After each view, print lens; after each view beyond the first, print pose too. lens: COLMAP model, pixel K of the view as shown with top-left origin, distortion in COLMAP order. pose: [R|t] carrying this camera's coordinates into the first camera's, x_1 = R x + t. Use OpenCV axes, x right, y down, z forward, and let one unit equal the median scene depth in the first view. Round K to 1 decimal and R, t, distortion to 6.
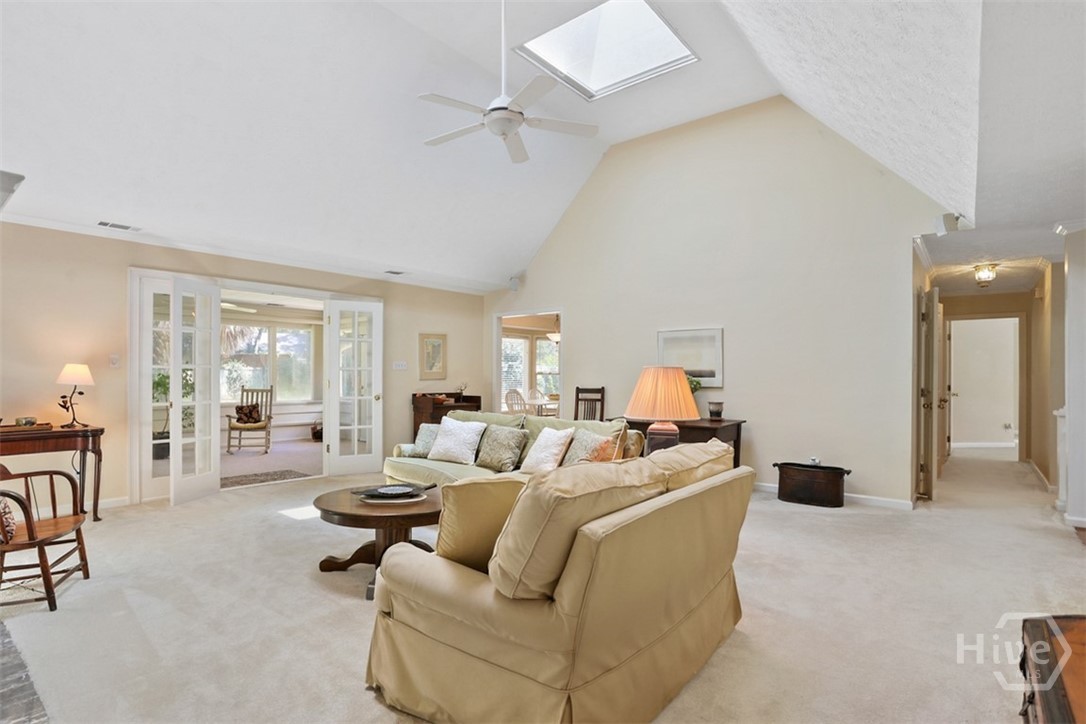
lens RADIAL K [[541.3, 0, 534.4], [0, 541.3, 369.9], [0, 0, 1]] dist [-0.023447, 0.003608]
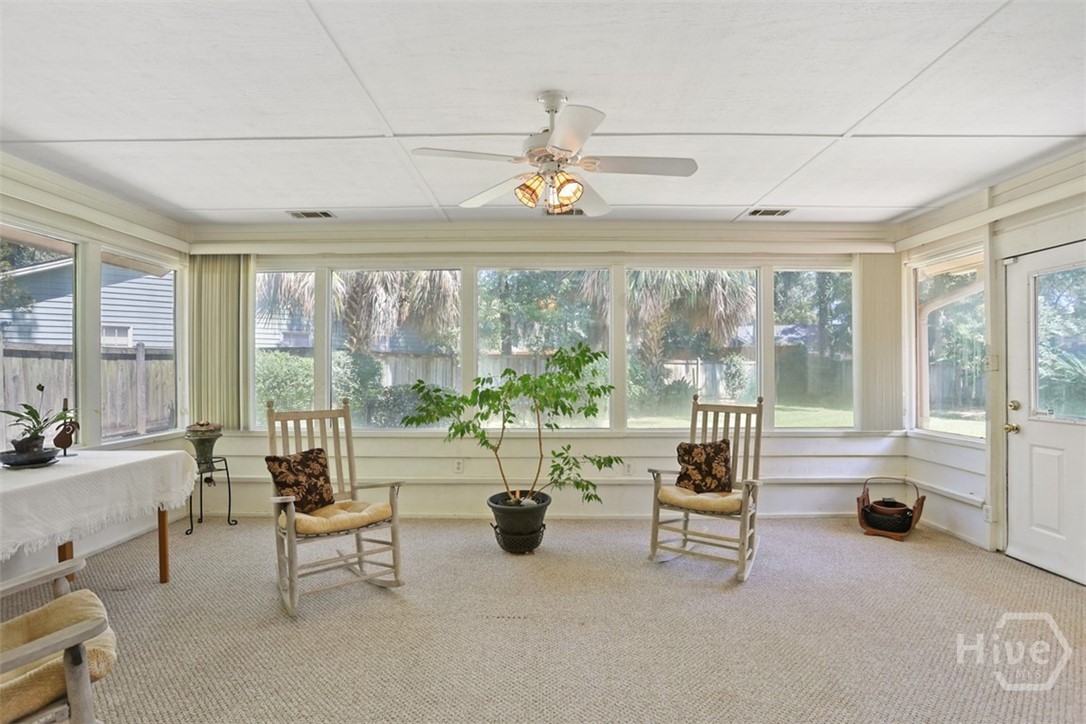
lens RADIAL K [[541.3, 0, 538.0], [0, 541.3, 366.9], [0, 0, 1]] dist [-0.023447, 0.003608]
pose [[0.640513, -0.008445, -0.767901, -0.288103], [0.012003, 0.999927, -0.000985, 0.004409], [0.767853, -0.008586, 0.640568, 0.623485]]
